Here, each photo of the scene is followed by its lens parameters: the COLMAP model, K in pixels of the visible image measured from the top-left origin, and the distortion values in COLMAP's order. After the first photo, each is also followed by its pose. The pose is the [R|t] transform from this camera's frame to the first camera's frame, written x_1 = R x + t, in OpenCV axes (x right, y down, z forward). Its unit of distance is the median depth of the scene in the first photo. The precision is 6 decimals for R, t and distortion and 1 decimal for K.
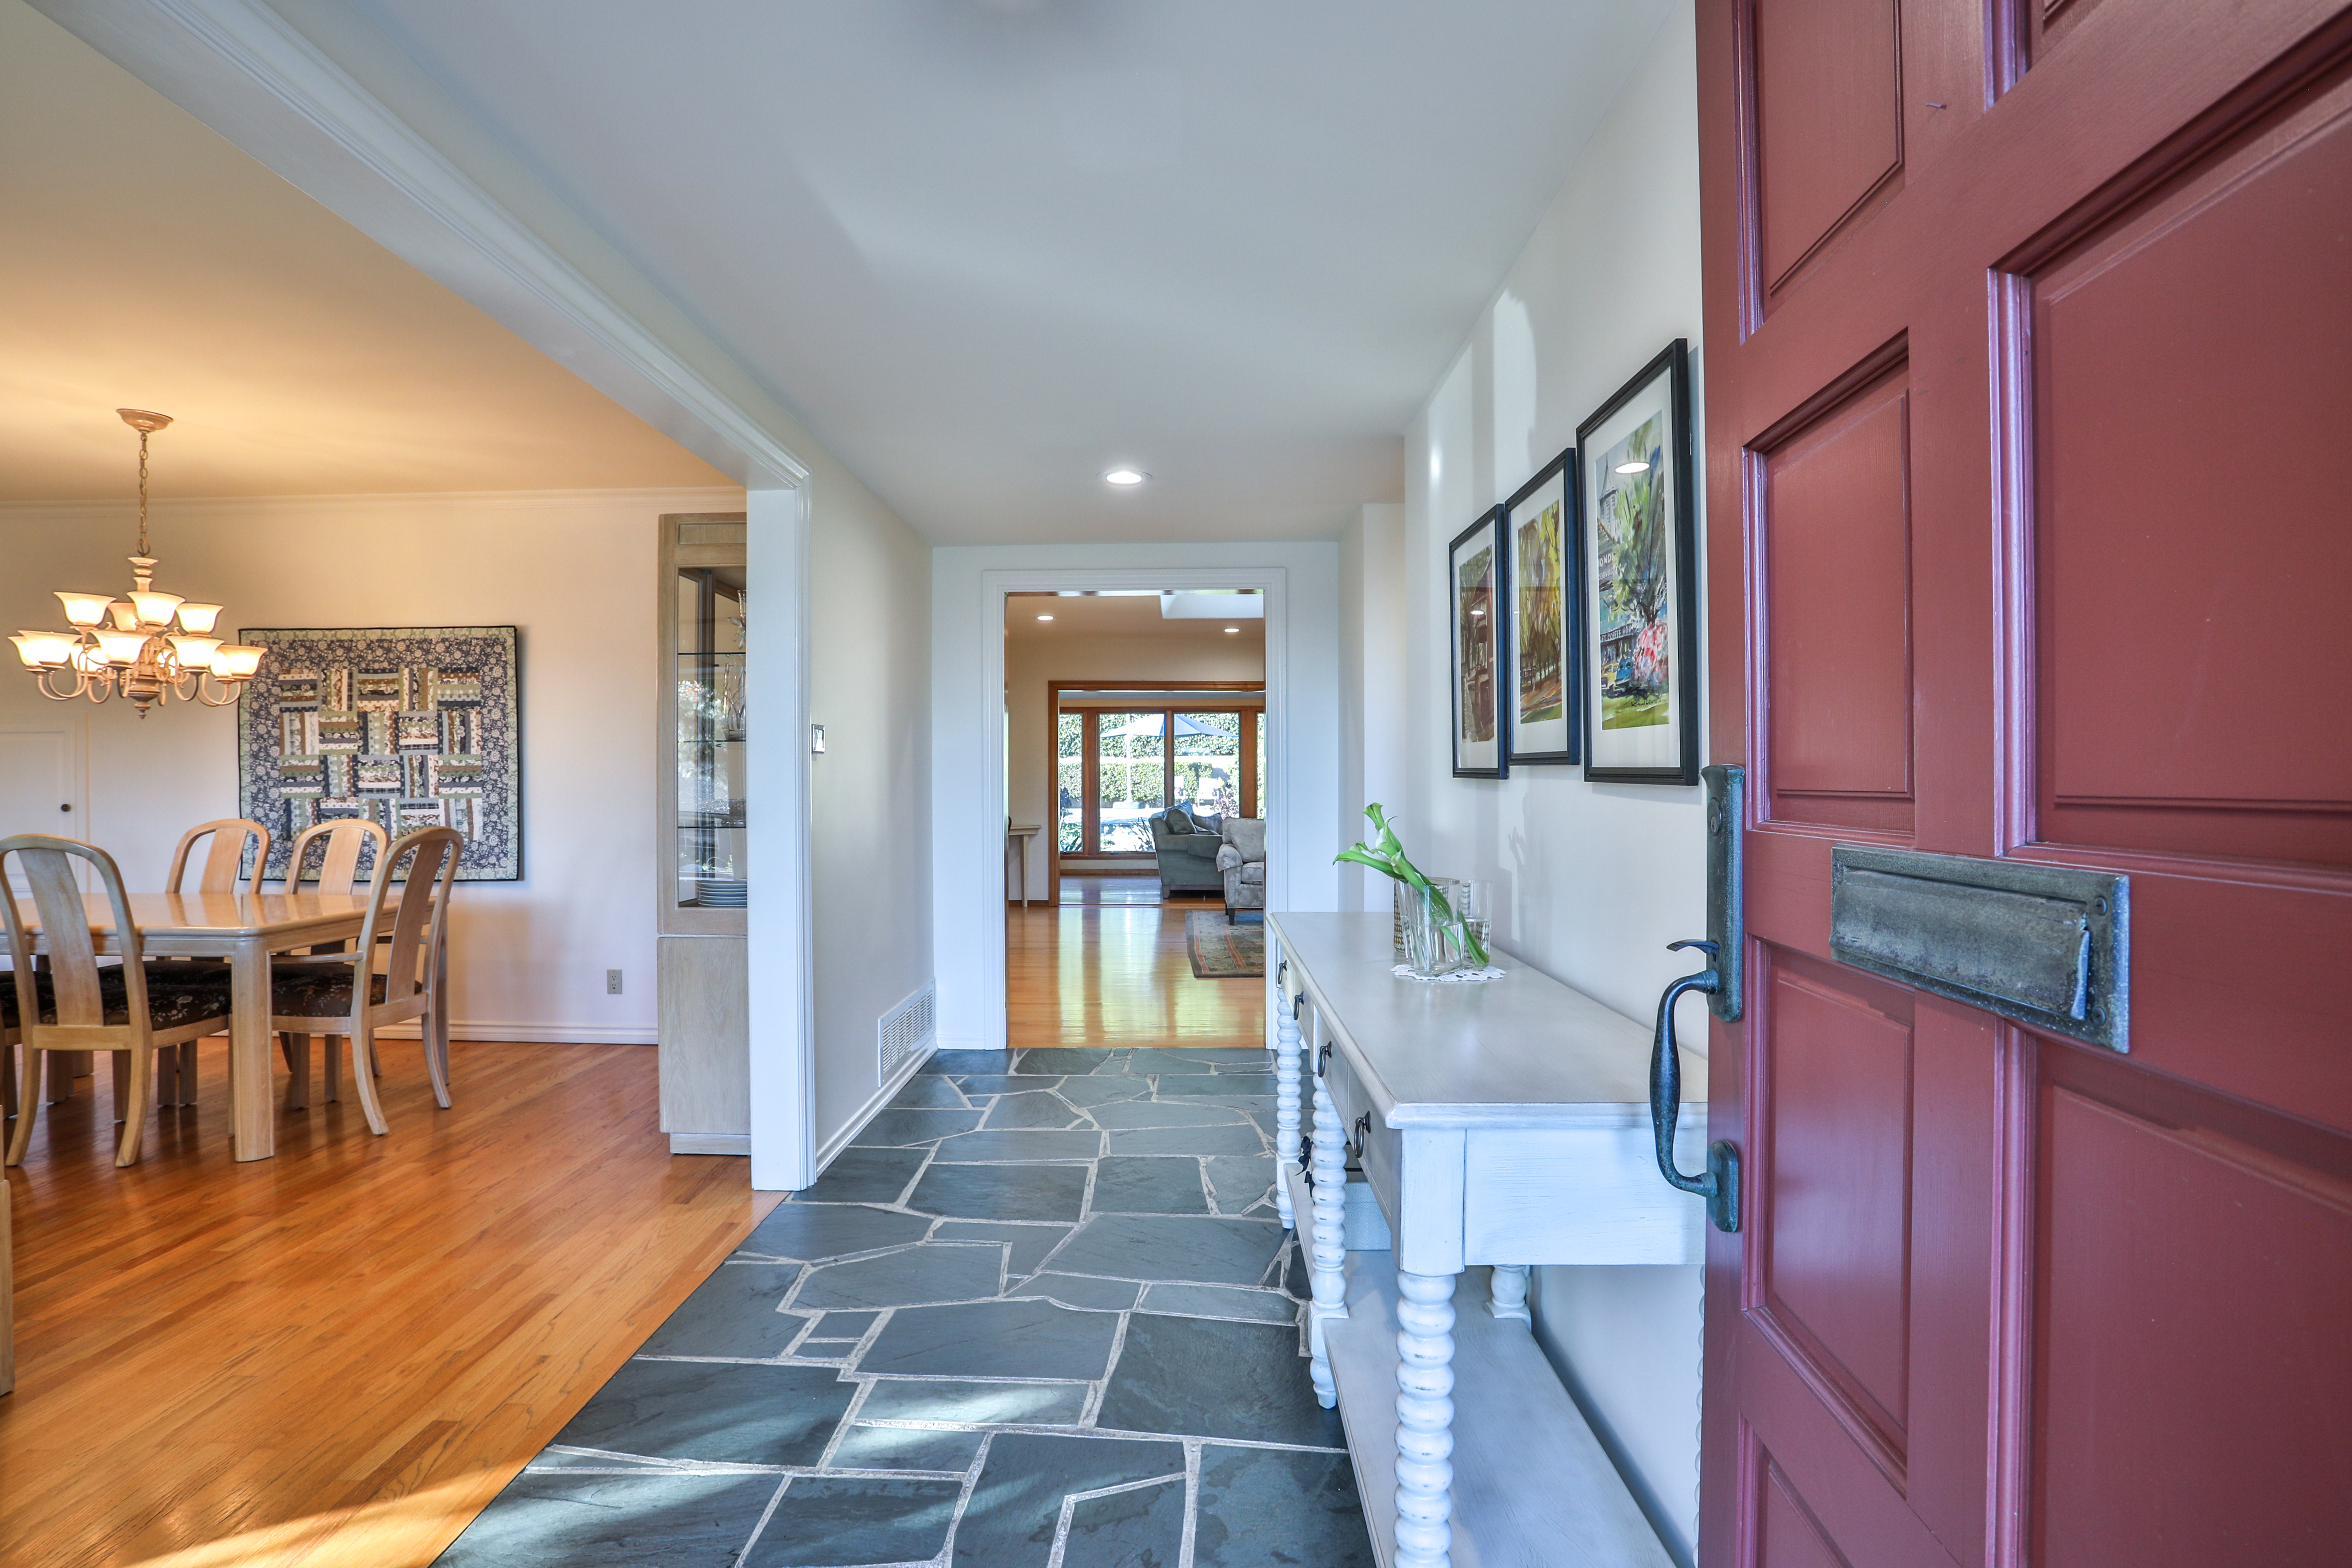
lens RADIAL K [[1221.3, 0, 1162.3], [0, 1221.3, 785.4], [0, 0, 1]] dist [-0.086039, 0.040364]
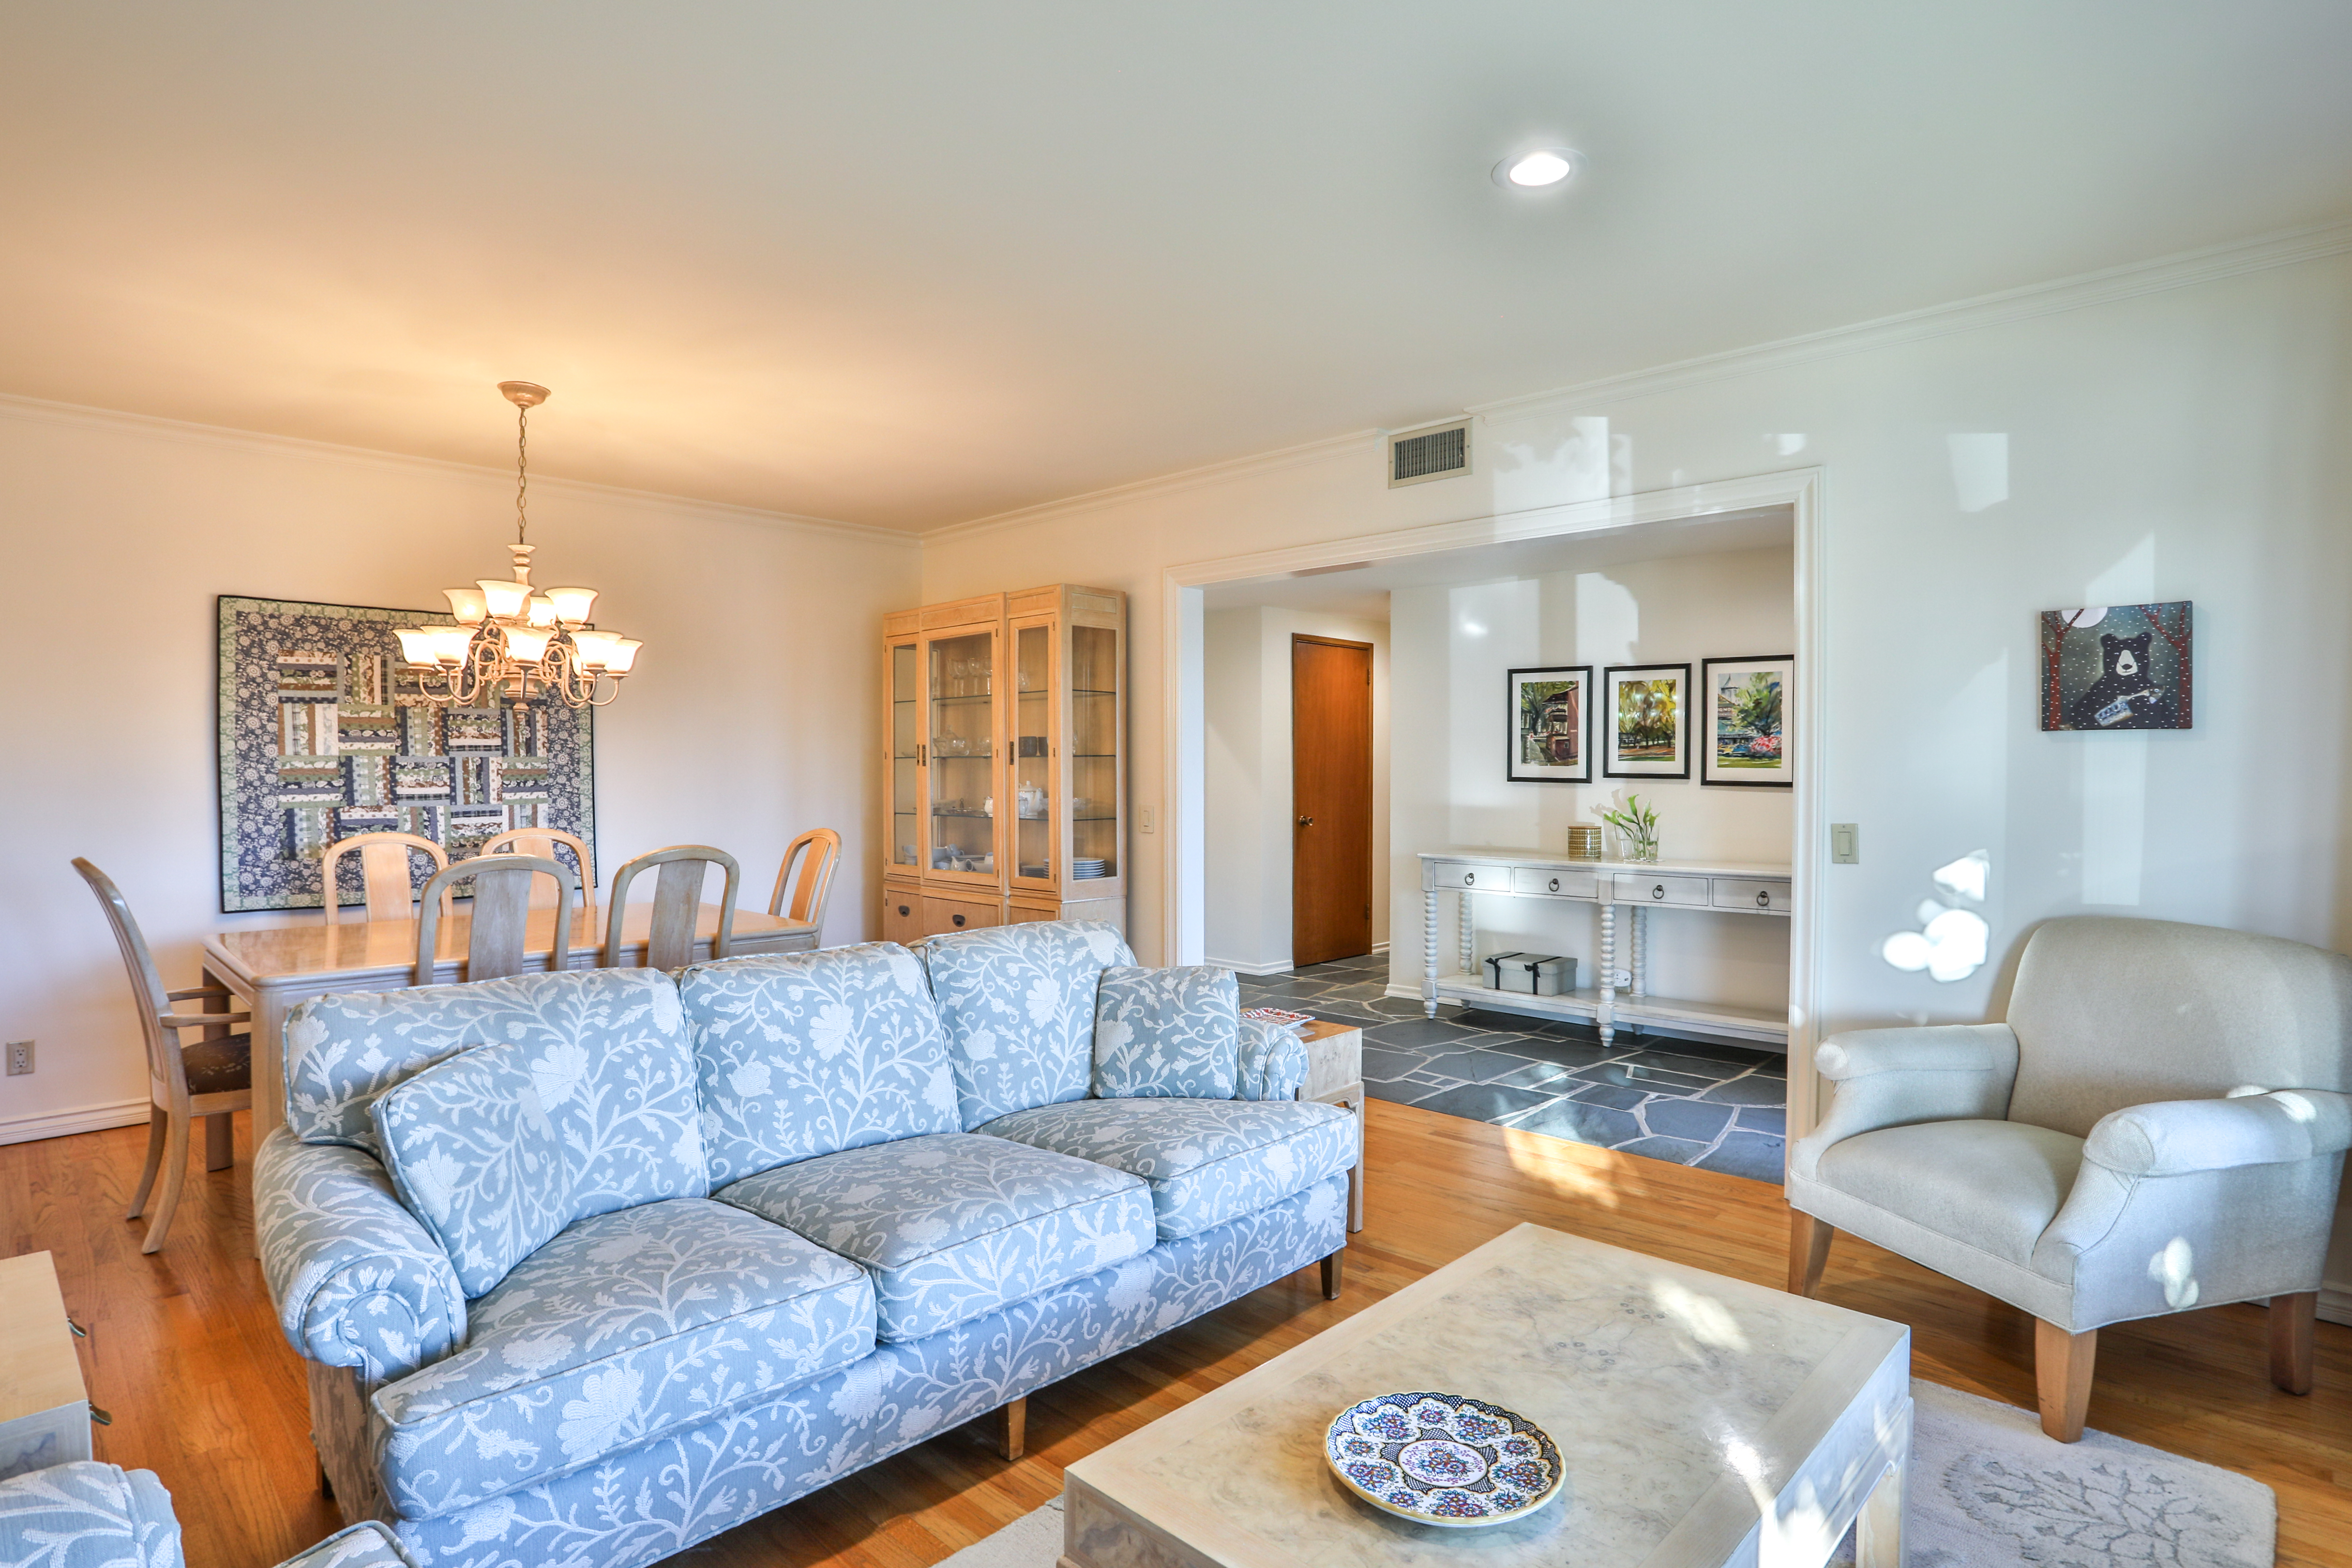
lens RADIAL K [[1244.8, 0, 1153.0], [0, 1244.8, 790.3], [0, 0, 1]] dist [-0.090573, 0.042437]
pose [[0.685669, -0.011172, 0.727827, -0.944107], [0.001642, 0.999903, 0.013800, -0.012165], [-0.727911, -0.008267, 0.685621, -0.006582]]
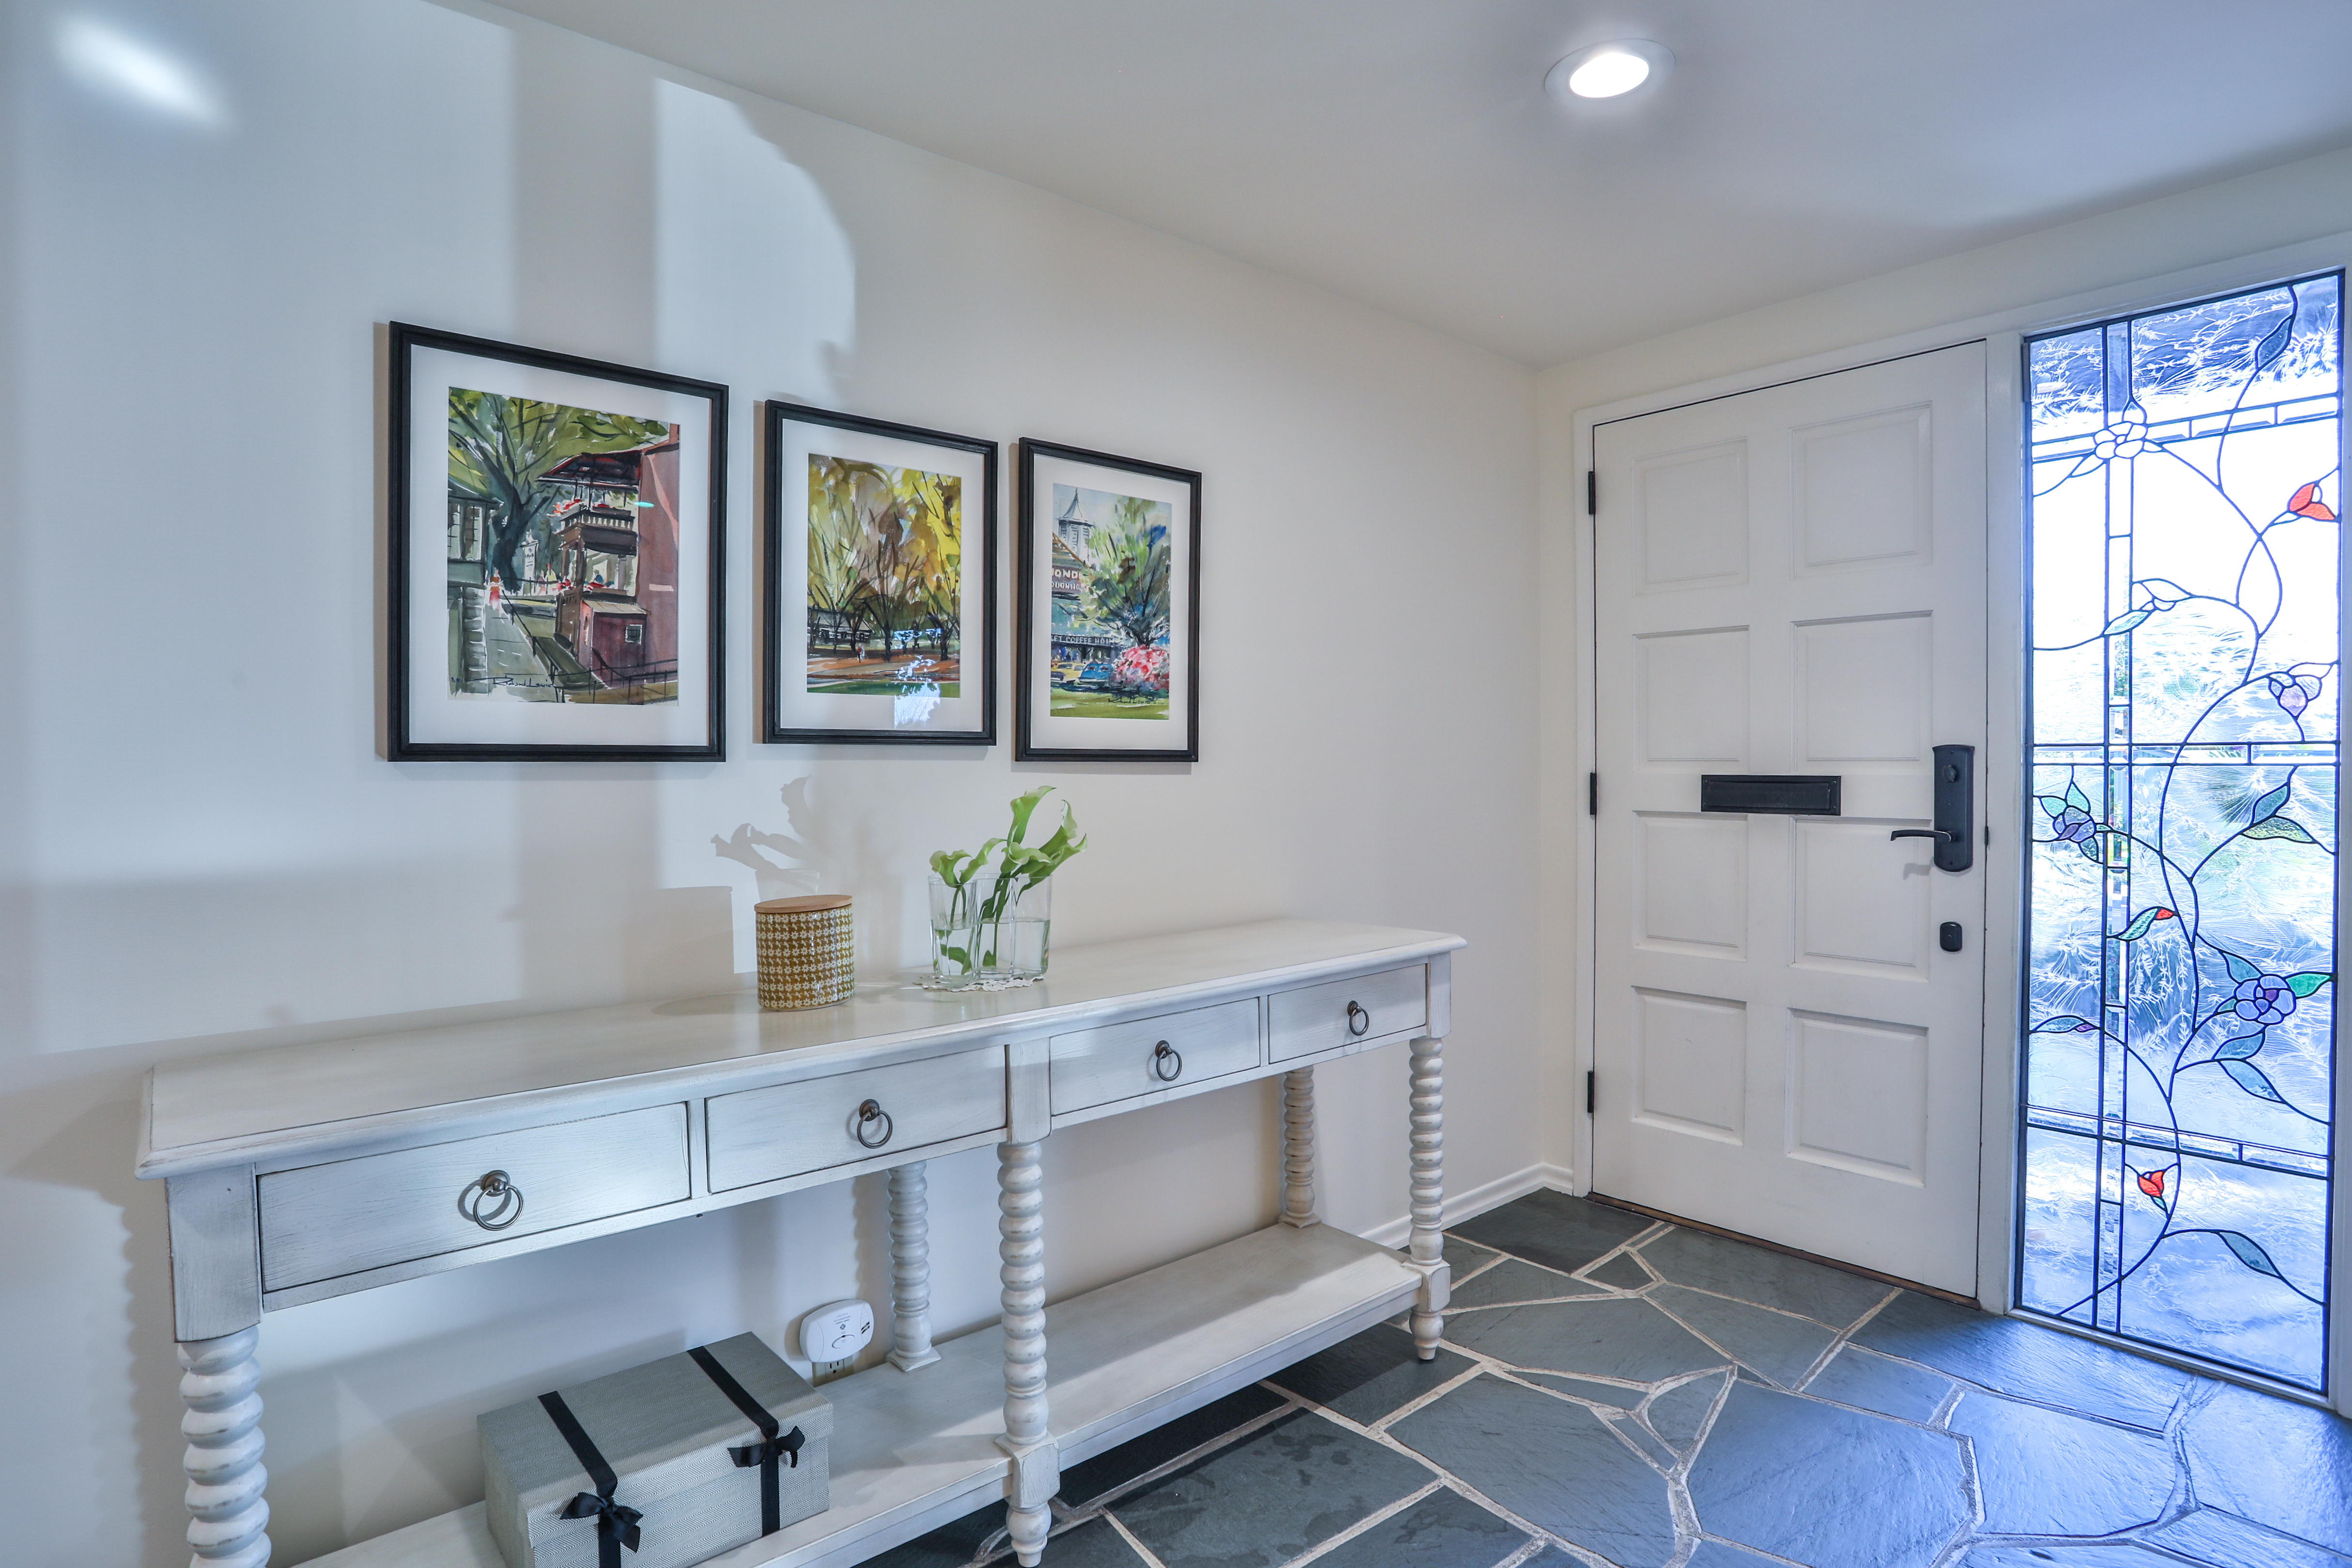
lens RADIAL K [[1221.3, 0, 1162.3], [0, 1221.3, 785.4], [0, 0, 1]] dist [-0.086039, 0.040364]
pose [[-0.664786, -0.011698, 0.746942, -0.205118], [0.011815, 0.999588, 0.026170, -0.003223], [-0.746940, 0.026223, -0.664374, 0.599219]]
